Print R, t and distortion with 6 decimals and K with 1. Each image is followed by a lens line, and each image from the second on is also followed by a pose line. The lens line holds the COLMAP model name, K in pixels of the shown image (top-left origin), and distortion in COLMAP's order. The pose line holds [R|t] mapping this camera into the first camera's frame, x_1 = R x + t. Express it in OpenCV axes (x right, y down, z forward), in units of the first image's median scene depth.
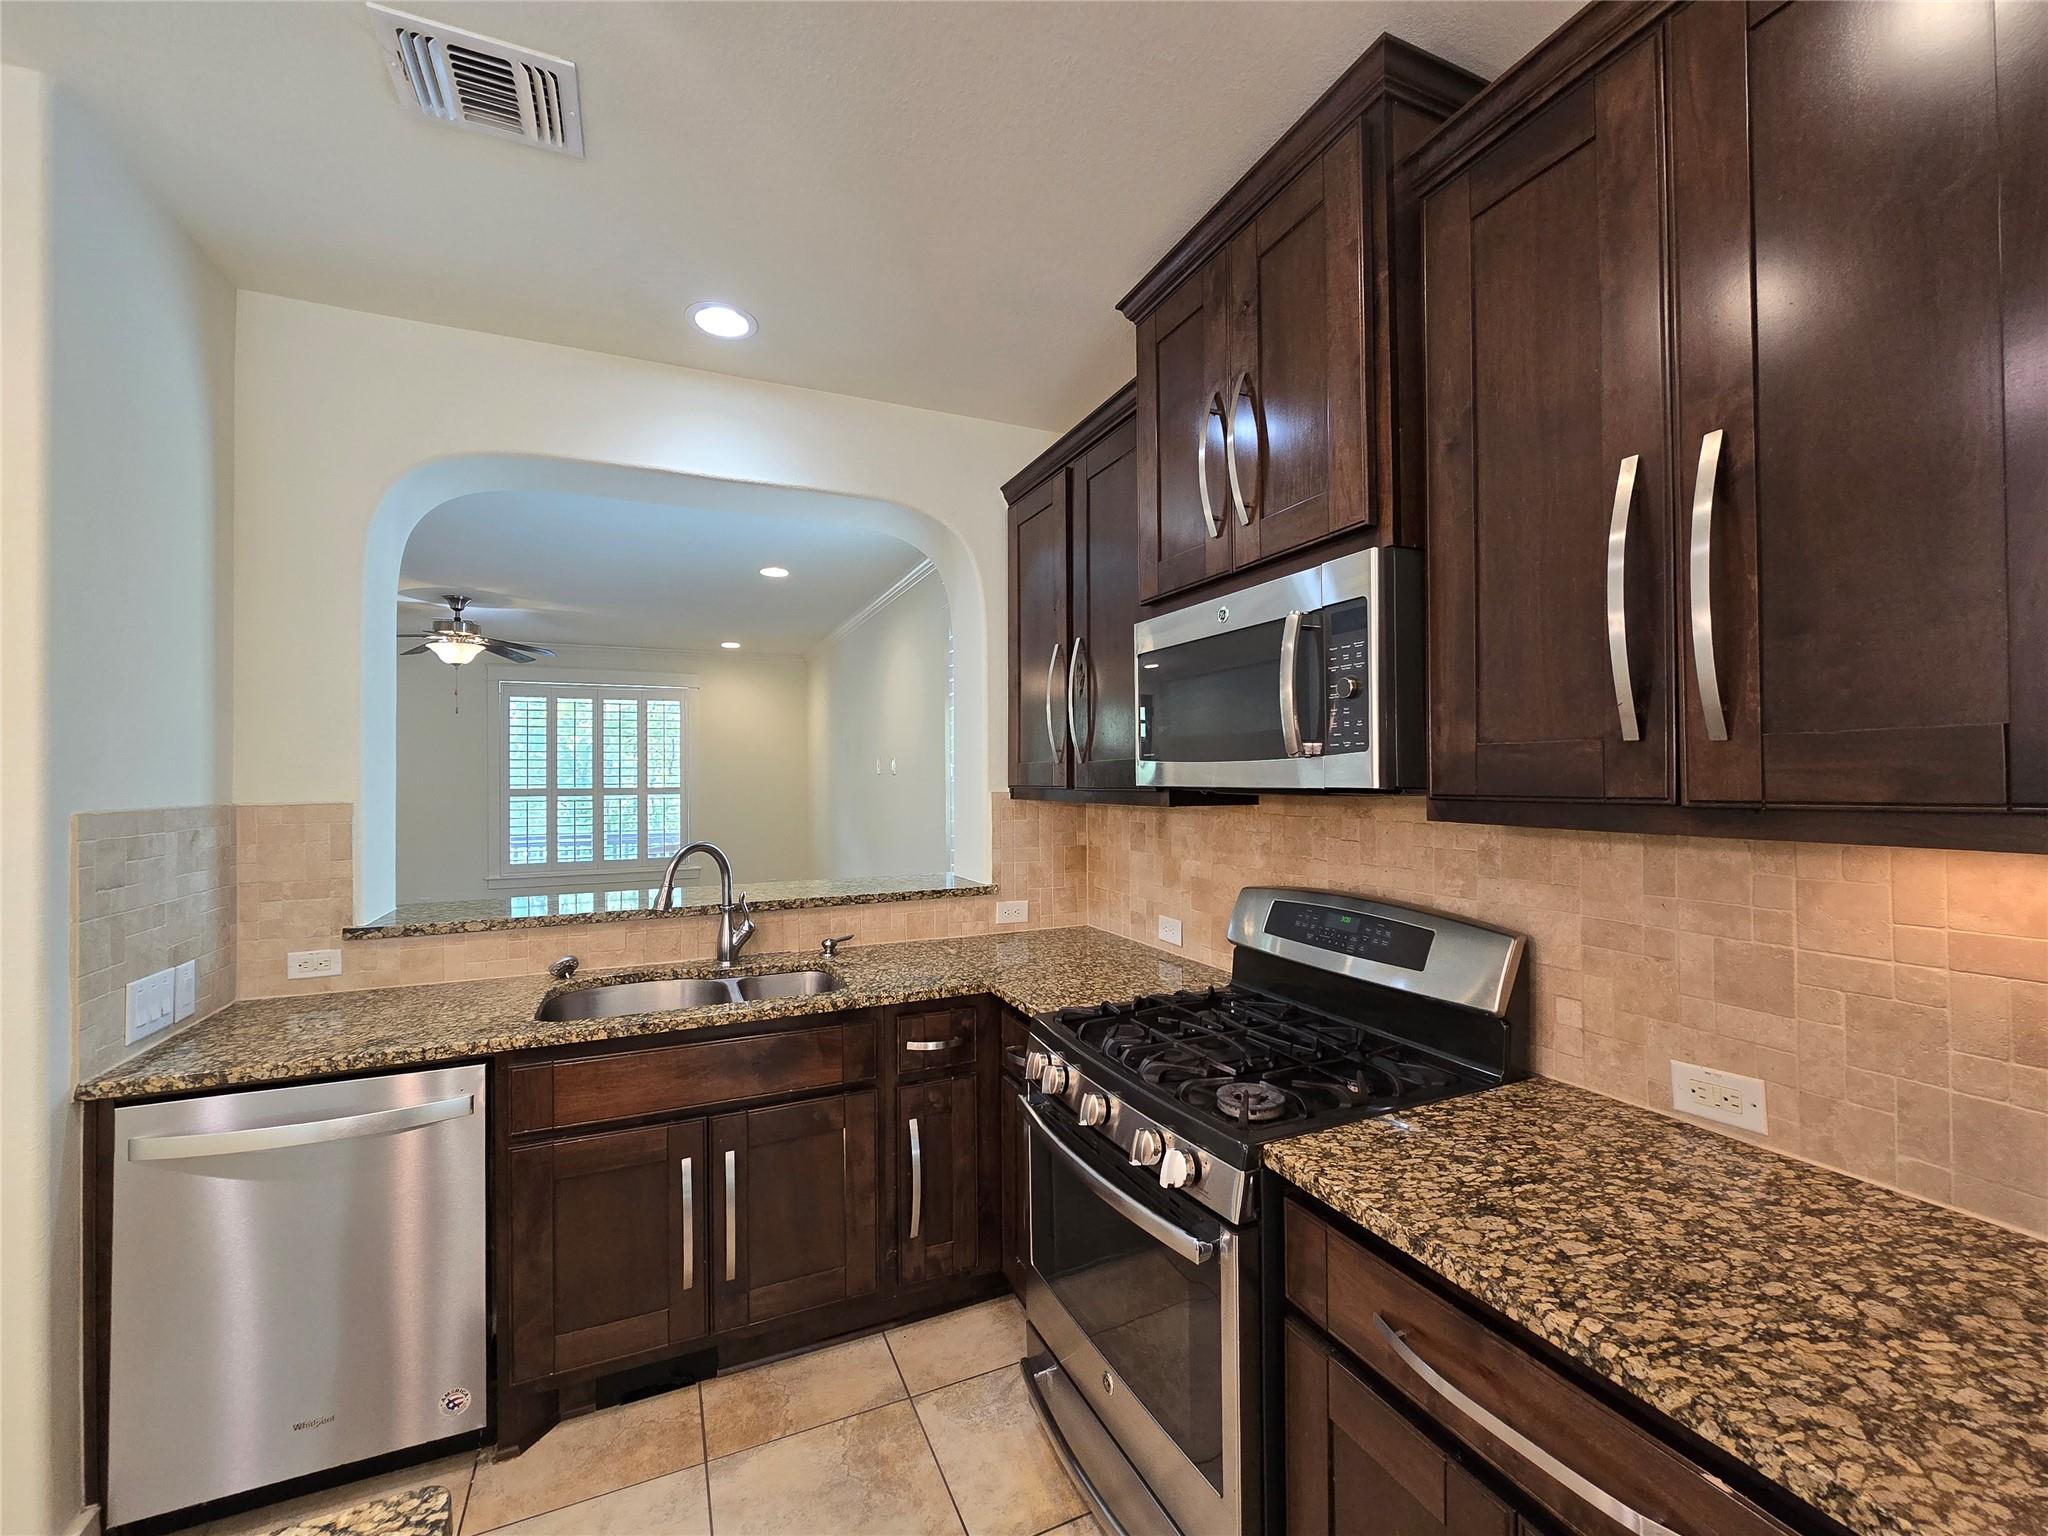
lens RADIAL K [[837.5, 0, 1028.2], [0, 837.5, 769.8], [0, 0, 1]] dist [-0.003857, 0.000058]
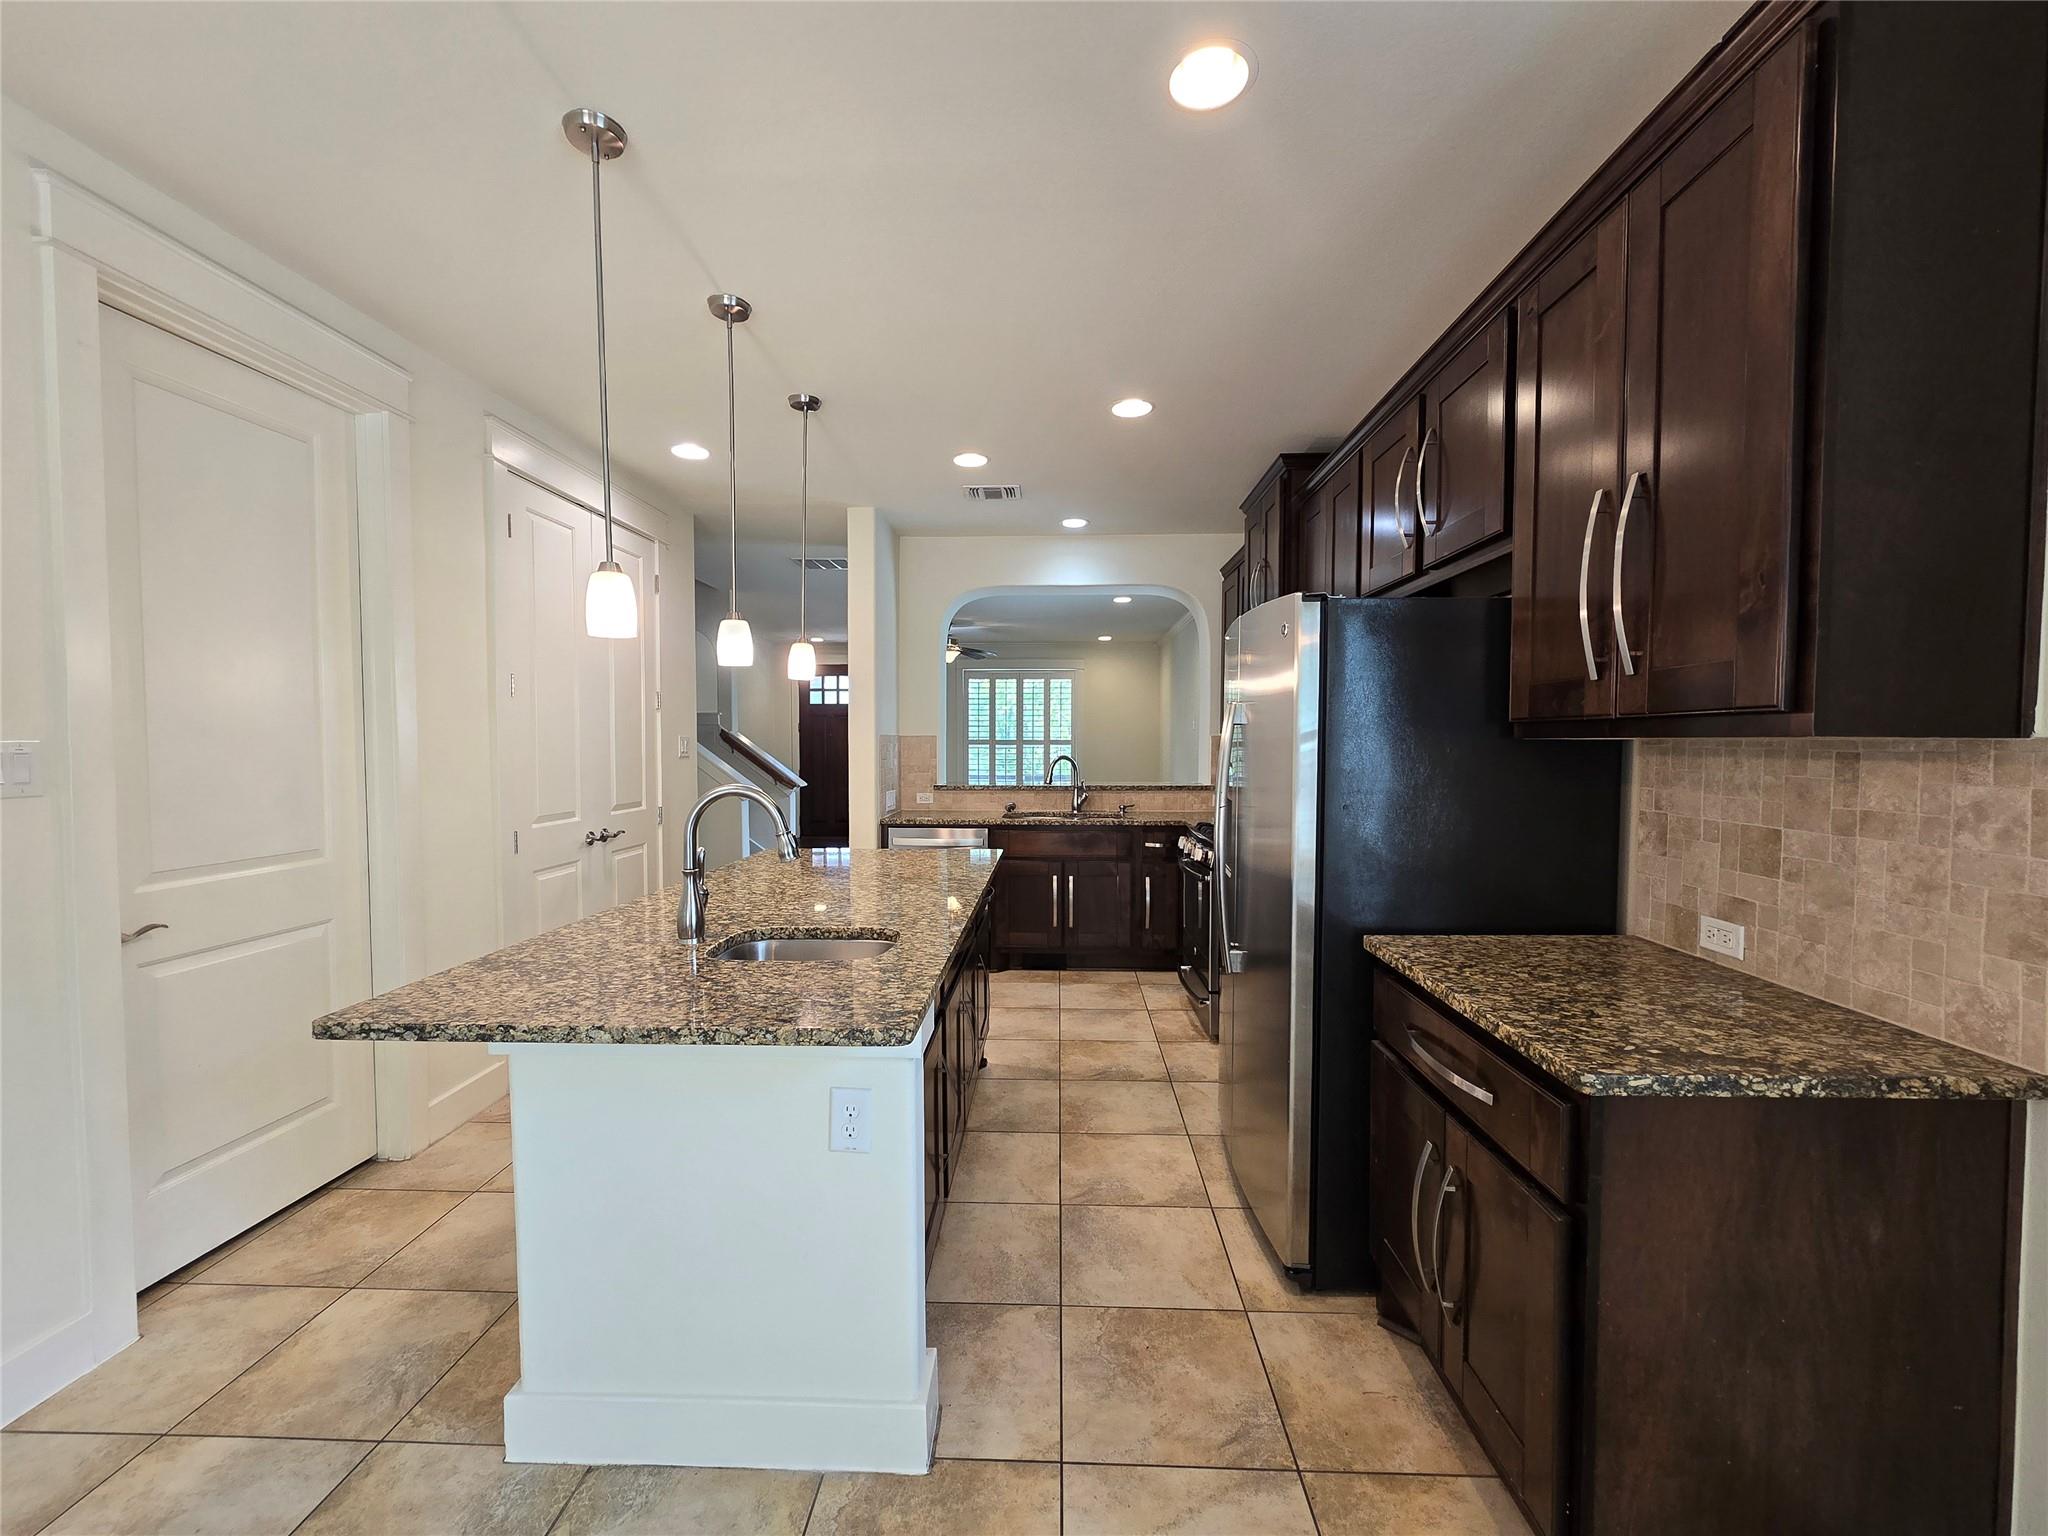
lens RADIAL K [[837.5, 0, 1028.2], [0, 837.5, 769.8], [0, 0, 1]] dist [-0.003857, 0.000058]
pose [[0.895577, 0.023540, -0.444284, 0.491932], [-0.003526, 0.998943, 0.045822, 0.021943], [0.444893, -0.039470, 0.894714, -0.995345]]
